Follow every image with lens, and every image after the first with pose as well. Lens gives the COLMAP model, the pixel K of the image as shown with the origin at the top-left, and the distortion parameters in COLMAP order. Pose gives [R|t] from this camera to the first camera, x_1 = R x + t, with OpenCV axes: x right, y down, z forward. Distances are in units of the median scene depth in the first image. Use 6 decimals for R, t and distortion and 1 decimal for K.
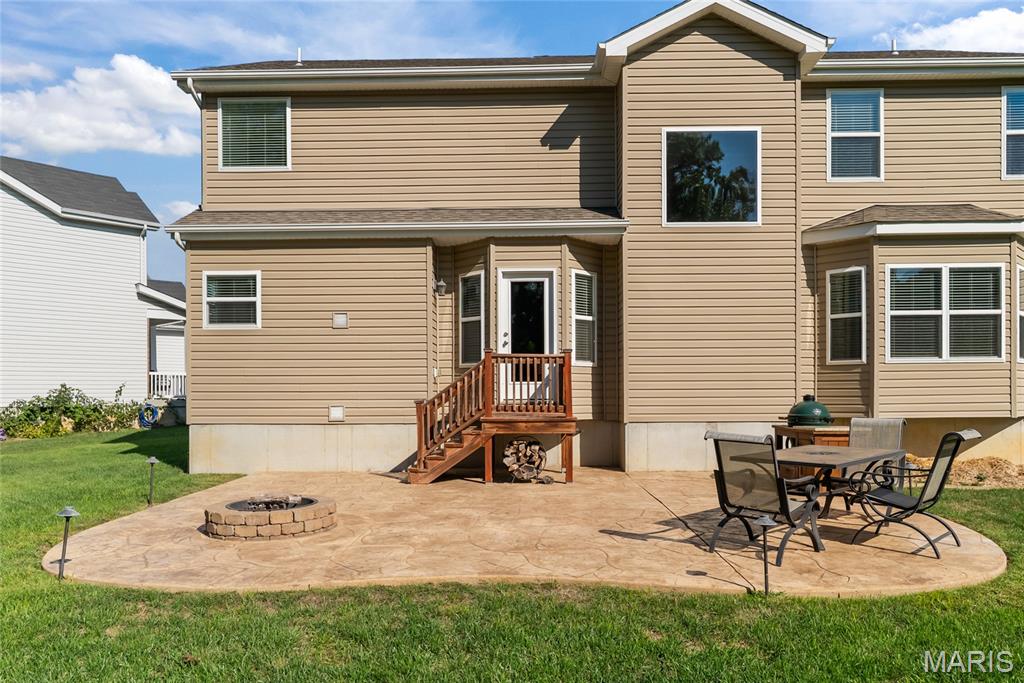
lens RADIAL K [[694.7, 0, 509.0], [0, 694.7, 400.5], [0, 0, 1]] dist [0.004281, 0.002037]
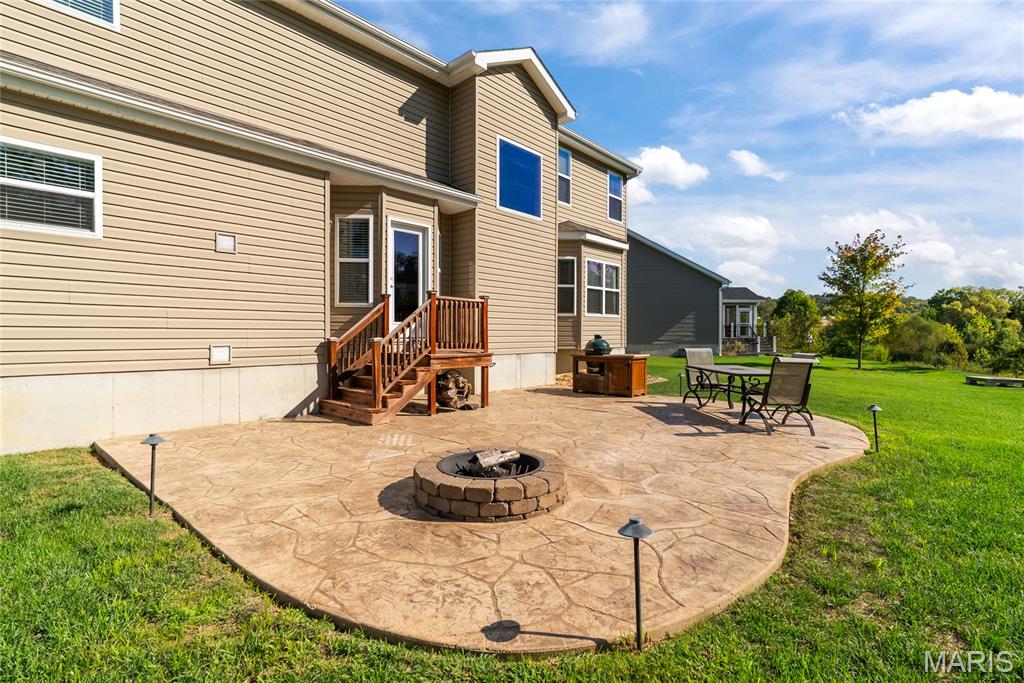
lens RADIAL K [[488.6, 0, 512.0], [0, 488.6, 341.5], [0, 0, 1]] dist [-0.002075, -0.000190]
pose [[0.652394, -0.006103, 0.757856, -0.463368], [0.001389, 0.999976, 0.006857, -0.001198], [-0.757879, -0.003421, 0.652386, 0.356729]]
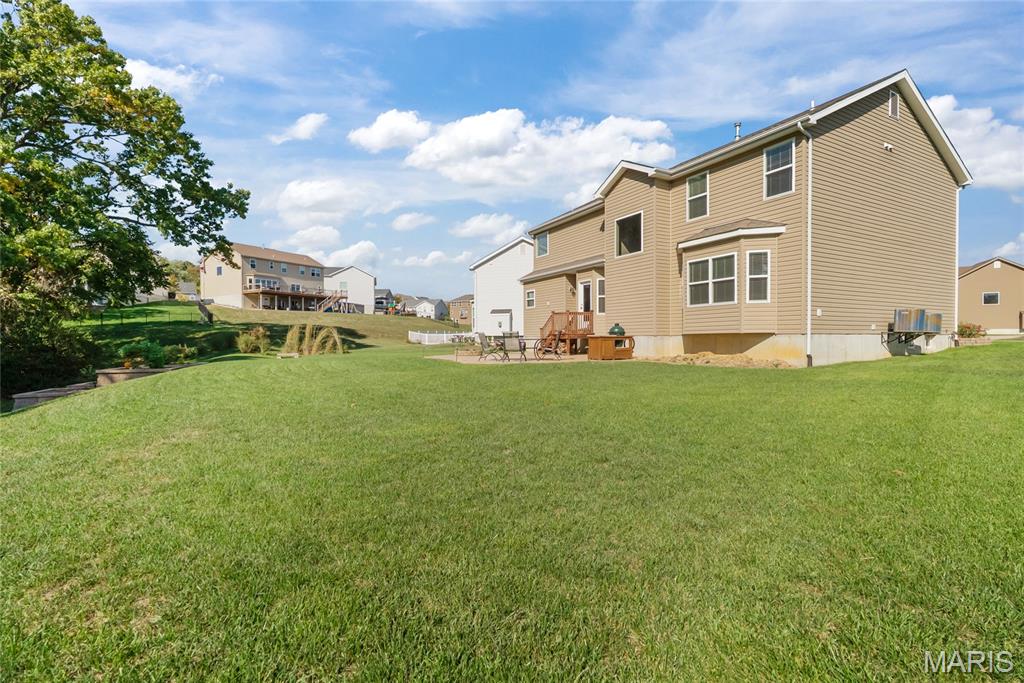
lens RADIAL K [[474.6, 0, 509.8], [0, 474.6, 339.0], [0, 0, 1]] dist [-0.001162, 0.000856]
pose [[0.482025, 0.002736, -0.876153, 1.515966], [-0.009798, 0.999949, -0.002268, 0.047952], [0.876103, 0.009678, 0.482027, -0.158256]]
